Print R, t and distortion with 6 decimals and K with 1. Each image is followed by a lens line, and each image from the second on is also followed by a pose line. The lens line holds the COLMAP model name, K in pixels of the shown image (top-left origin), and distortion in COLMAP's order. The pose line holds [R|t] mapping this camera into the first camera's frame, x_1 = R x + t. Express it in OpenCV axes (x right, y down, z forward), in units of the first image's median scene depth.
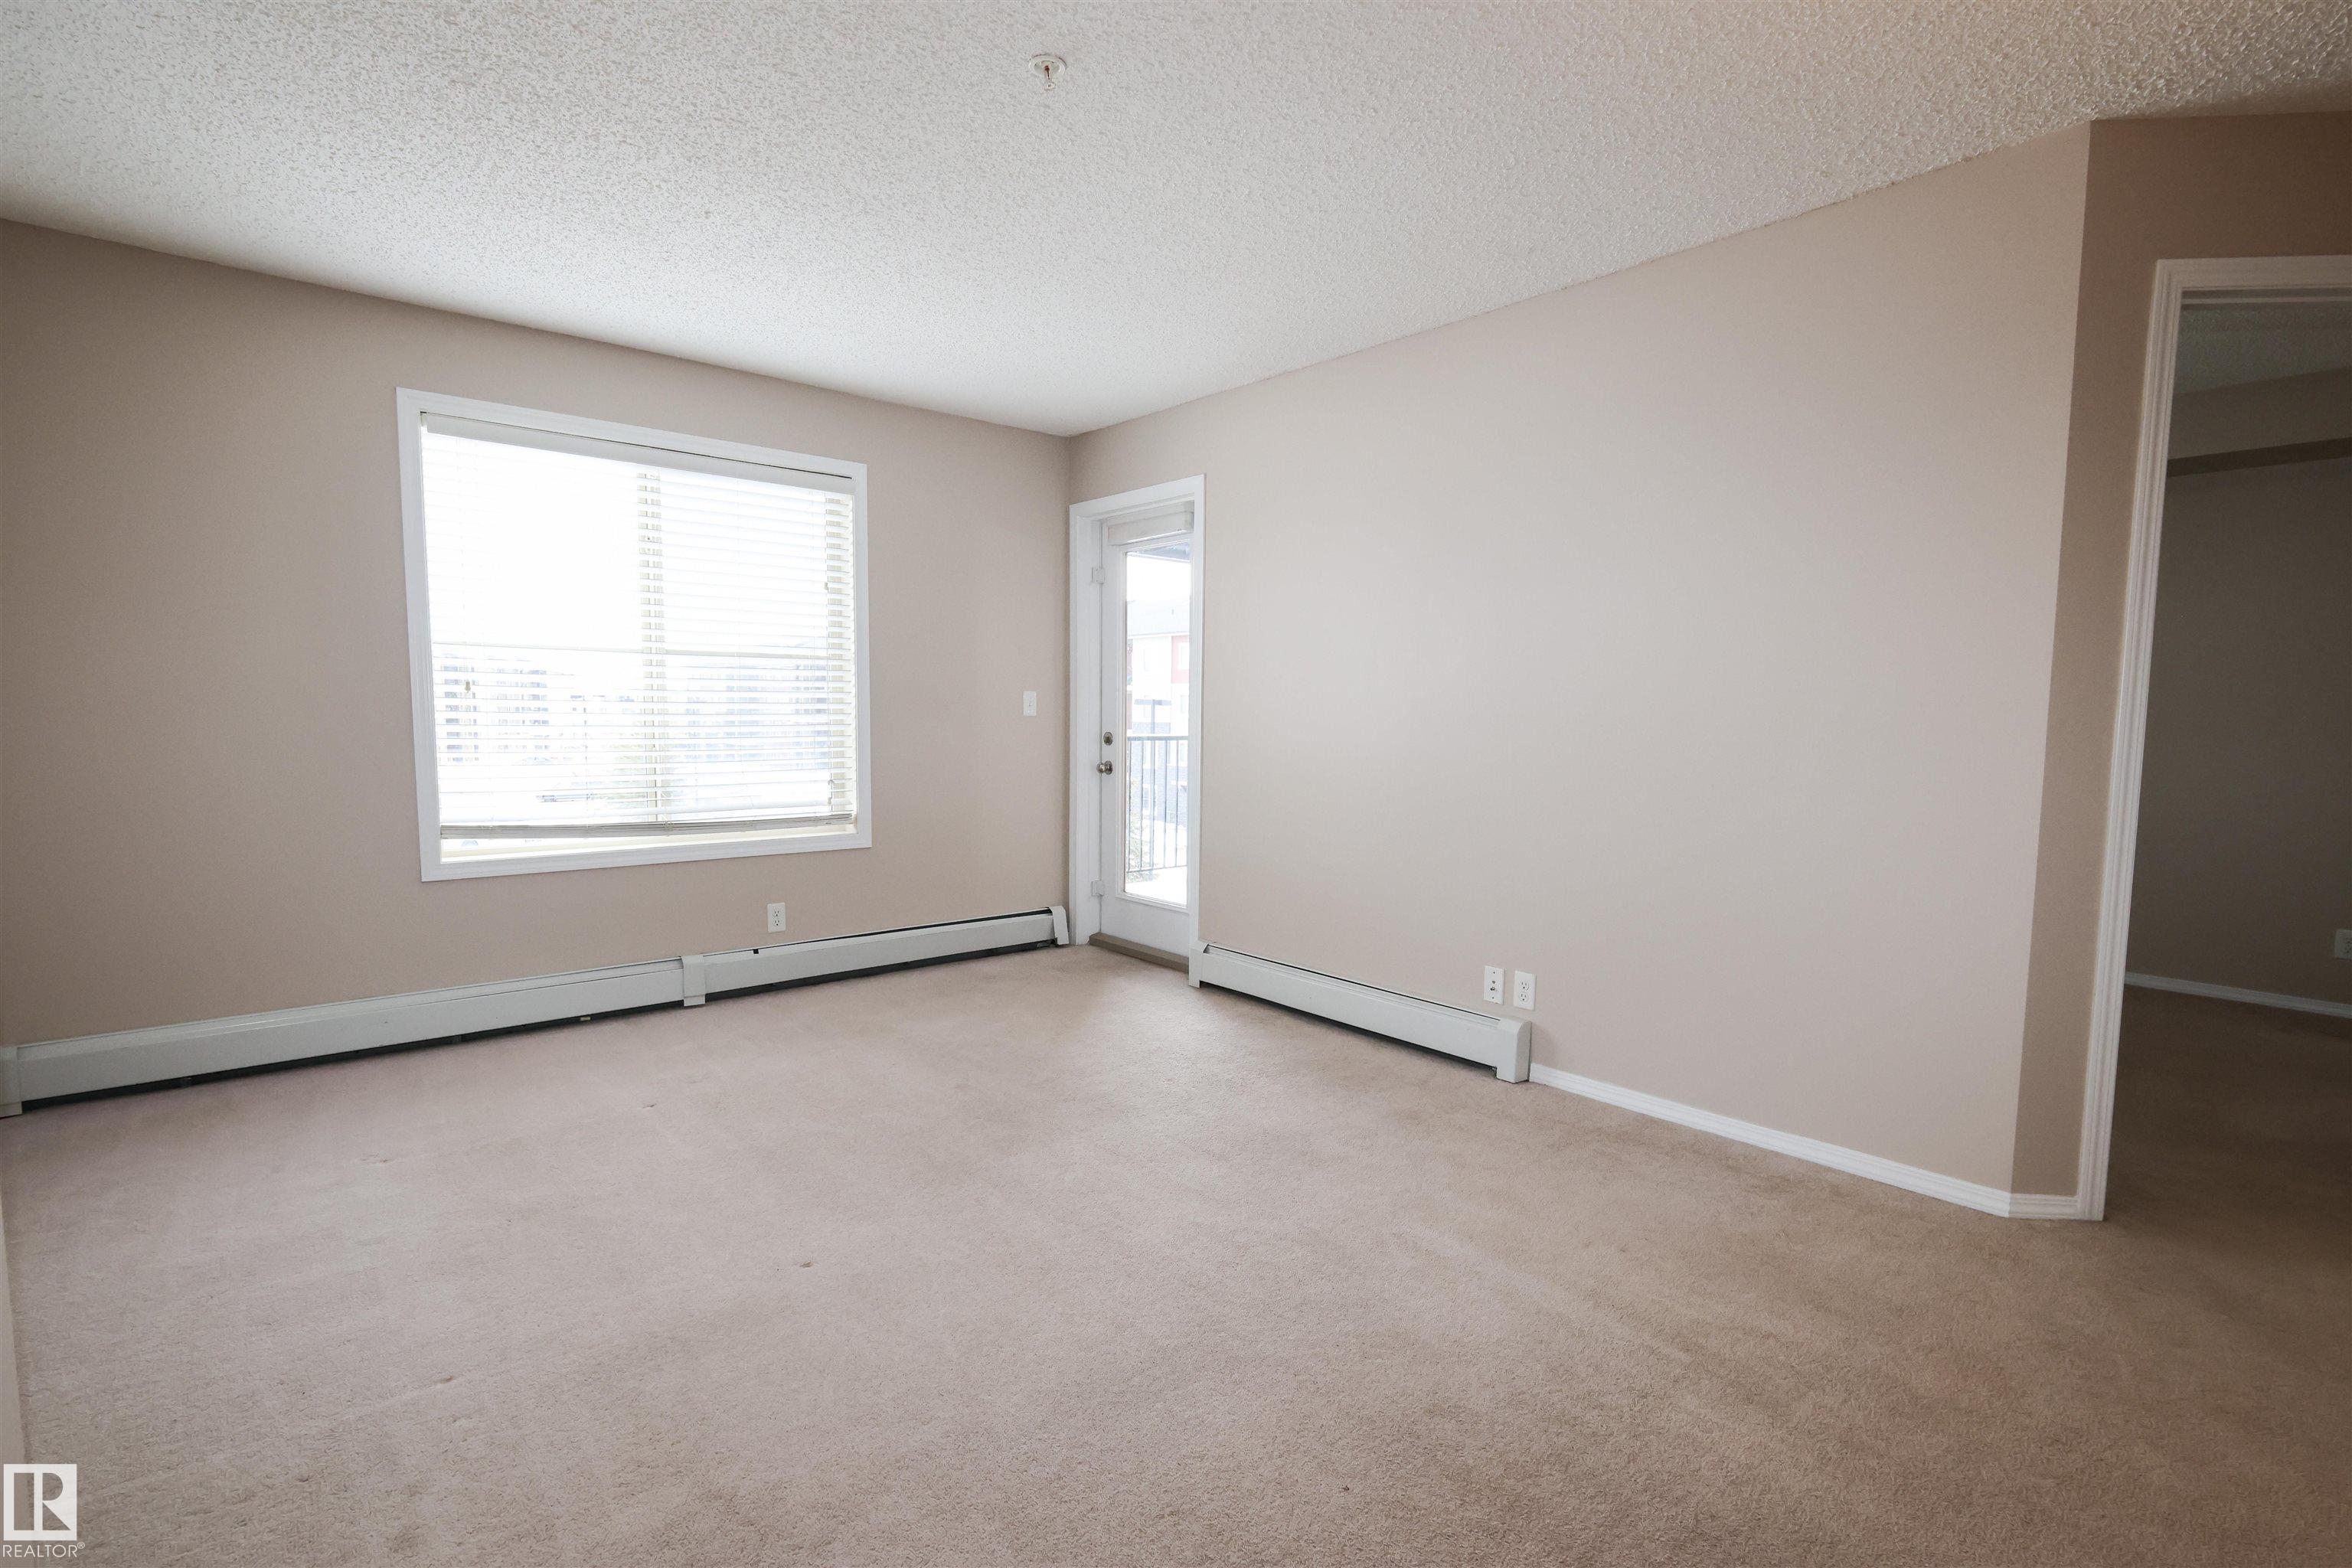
lens RADIAL K [[1093.0, 0, 1163.1], [0, 1093.0, 797.3], [0, 0, 1]] dist [0.000403, 0.003214]
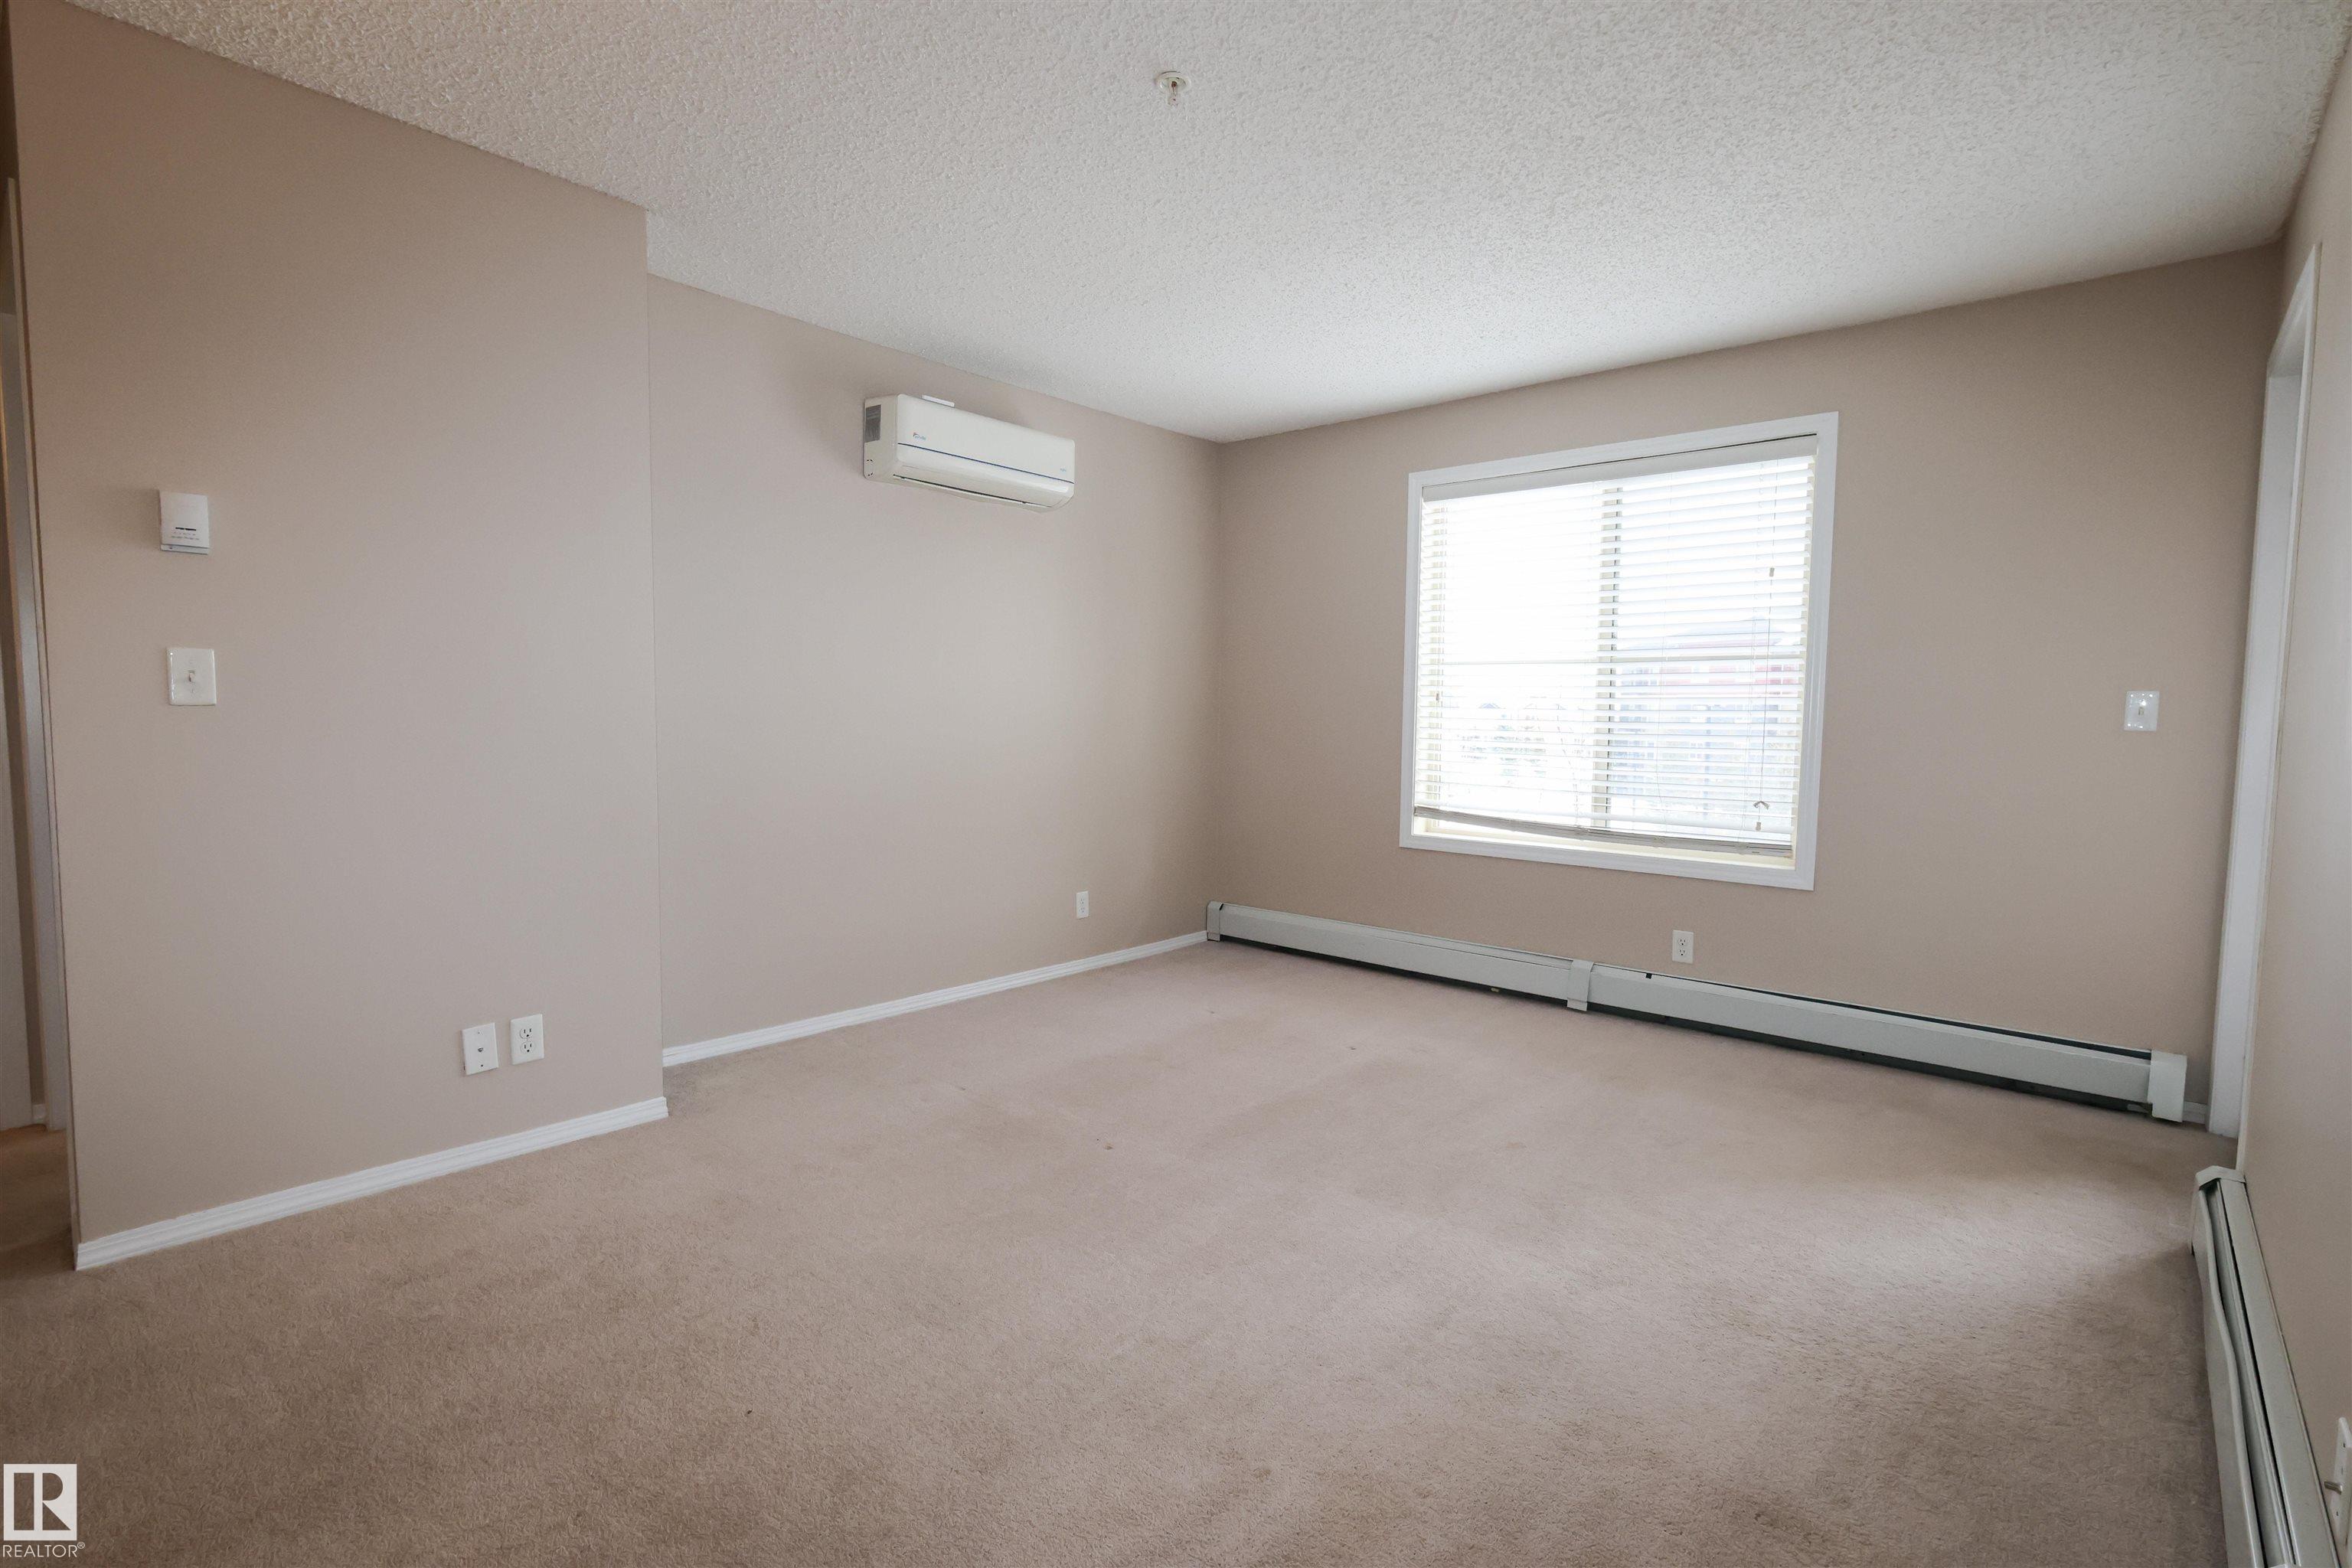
lens RADIAL K [[1093.0, 0, 1178.1], [0, 1093.0, 771.6], [0, 0, 1]] dist [0.000403, 0.003214]
pose [[0.157034, 0.050211, -0.986316, 0.486147], [-0.089510, 0.995320, 0.036418, -0.031155], [0.983529, 0.082566, 0.160793, 0.449069]]
